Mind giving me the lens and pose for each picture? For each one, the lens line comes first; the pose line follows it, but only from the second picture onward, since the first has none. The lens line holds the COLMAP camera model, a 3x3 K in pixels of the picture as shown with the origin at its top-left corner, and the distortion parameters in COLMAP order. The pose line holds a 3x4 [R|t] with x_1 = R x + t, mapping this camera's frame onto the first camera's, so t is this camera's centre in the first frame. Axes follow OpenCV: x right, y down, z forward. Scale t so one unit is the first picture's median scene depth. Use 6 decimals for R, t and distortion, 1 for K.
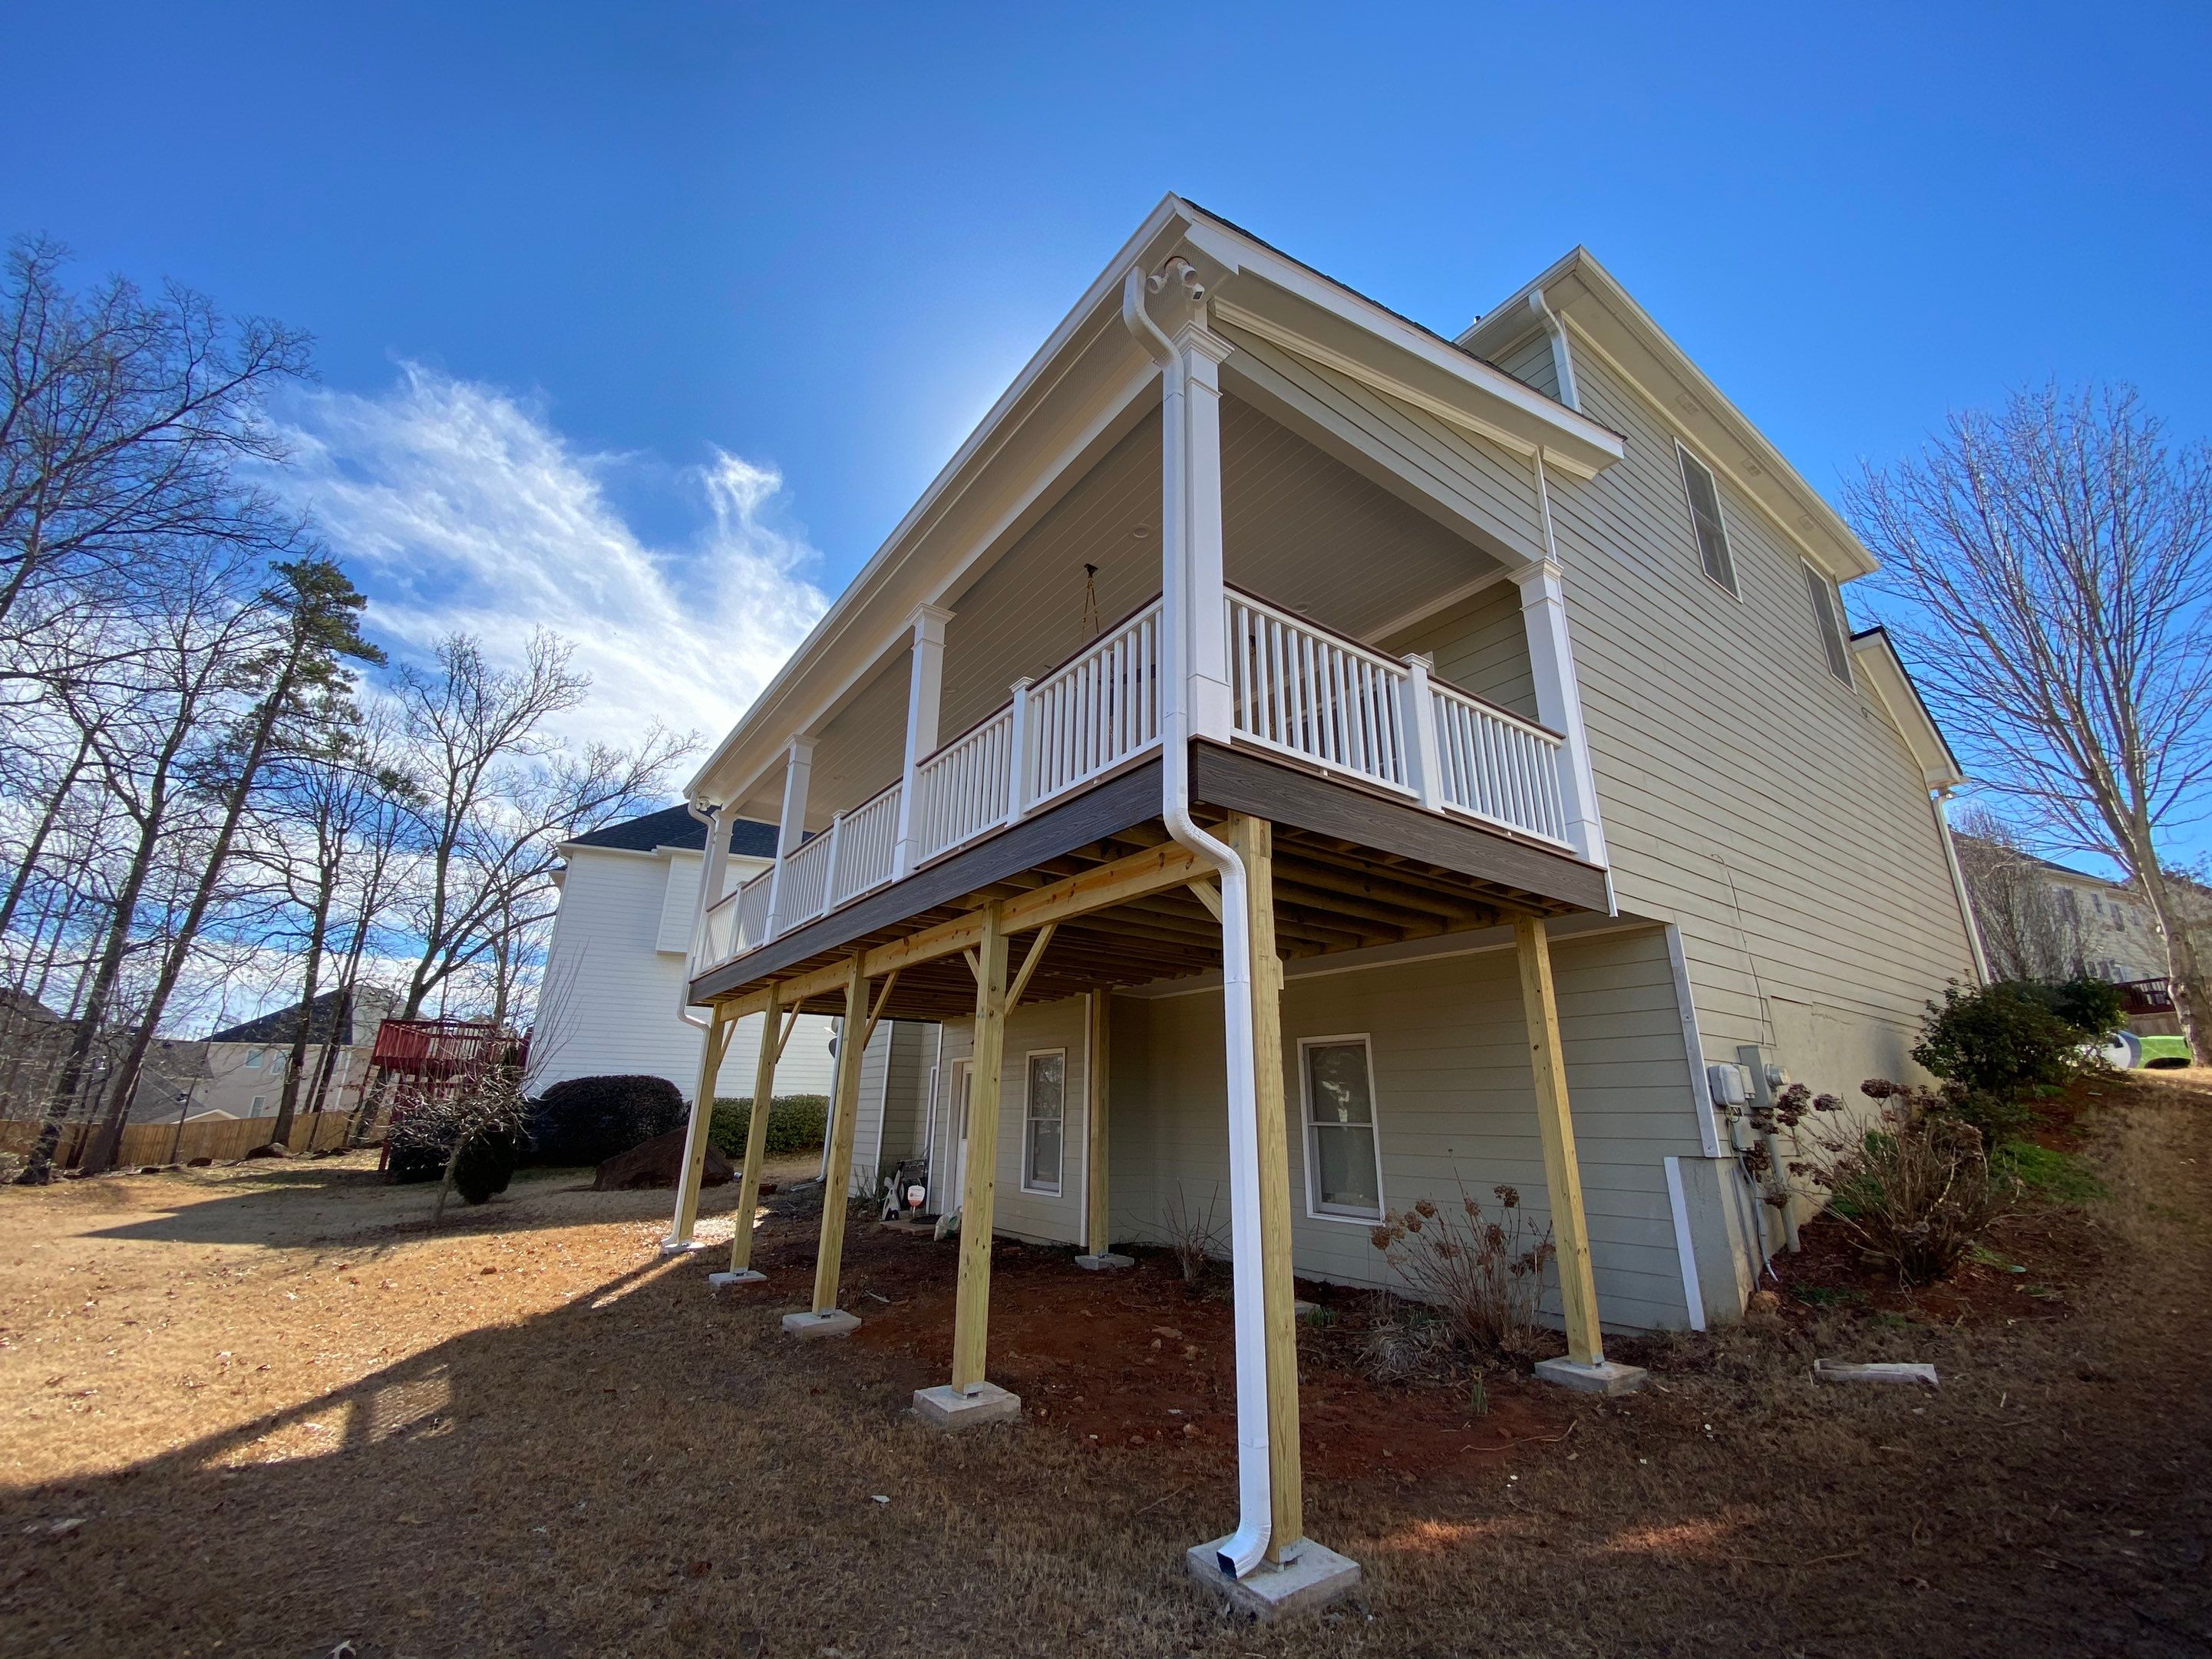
lens RADIAL K [[903.8, 0, 1100.0], [0, 903.8, 825.4], [0, 0, 1]] dist [-0.014462, -0.005551]
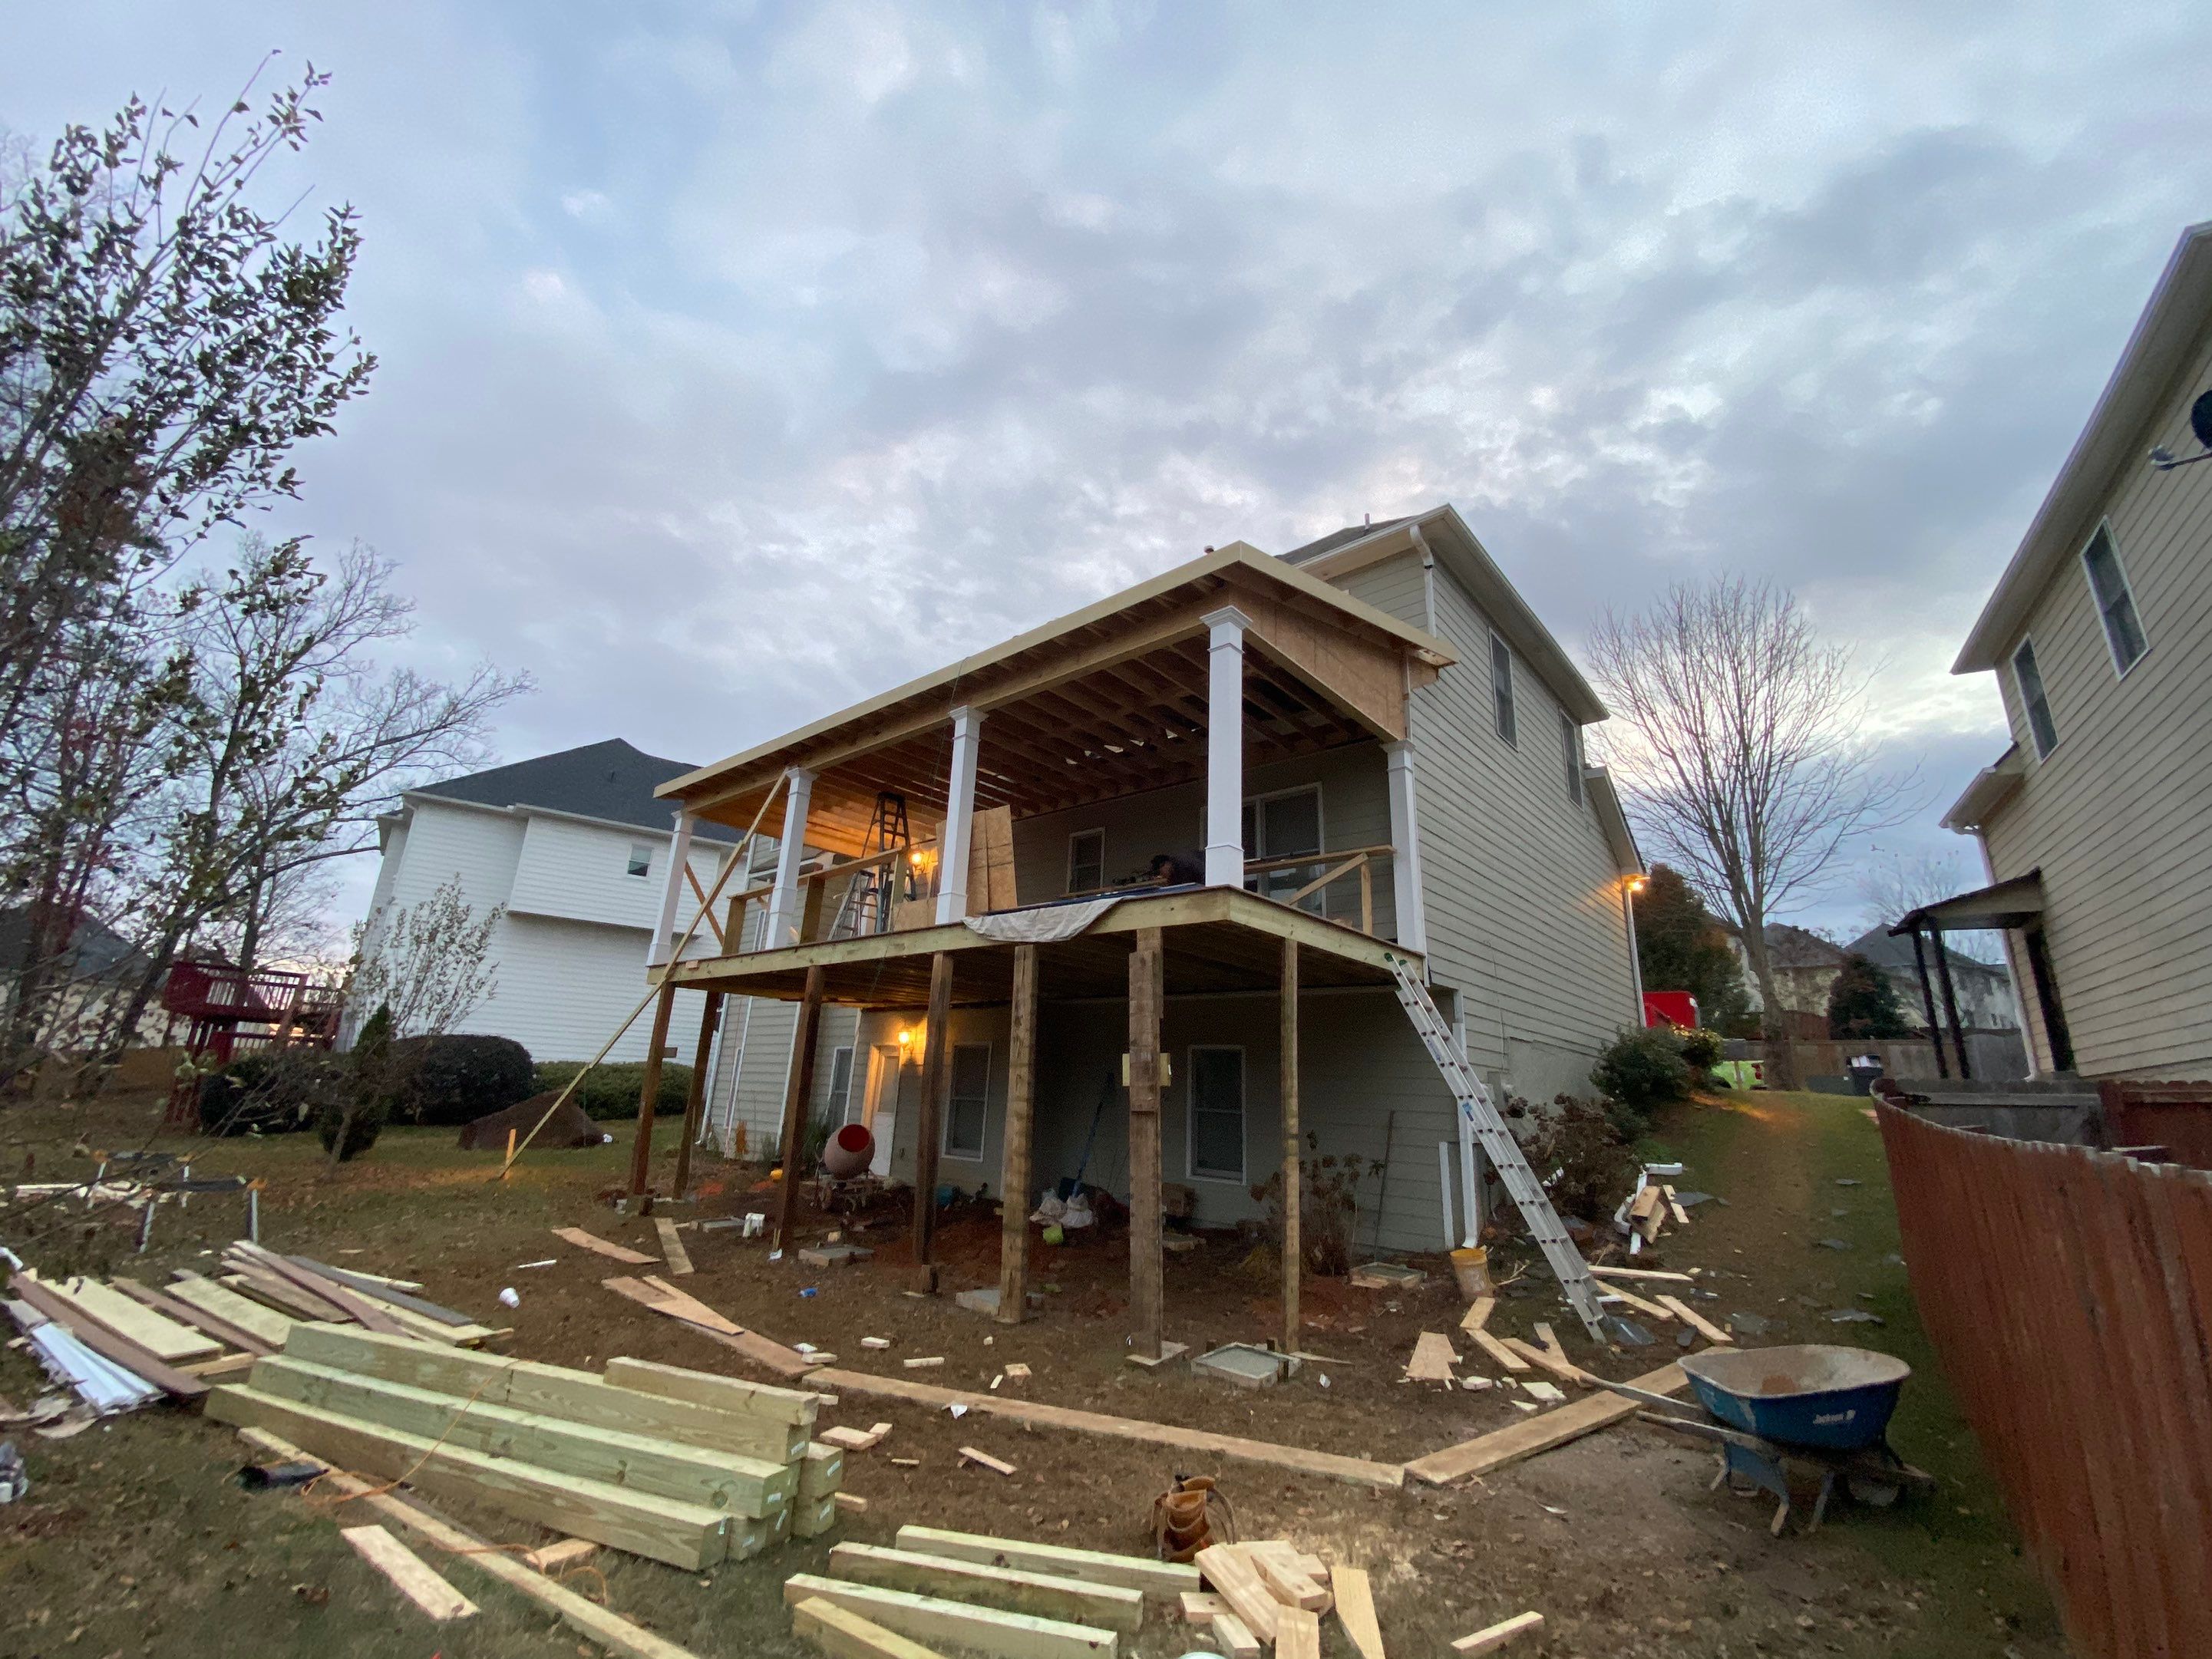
lens RADIAL K [[903.8, 0, 1104.6], [0, 903.8, 824.9], [0, 0, 1]] dist [-0.014462, -0.005551]
pose [[0.971313, 0.097148, 0.217057, -0.183603], [-0.102885, 0.994576, 0.015261, -0.080962], [-0.214397, -0.037155, 0.976040, -0.215453]]
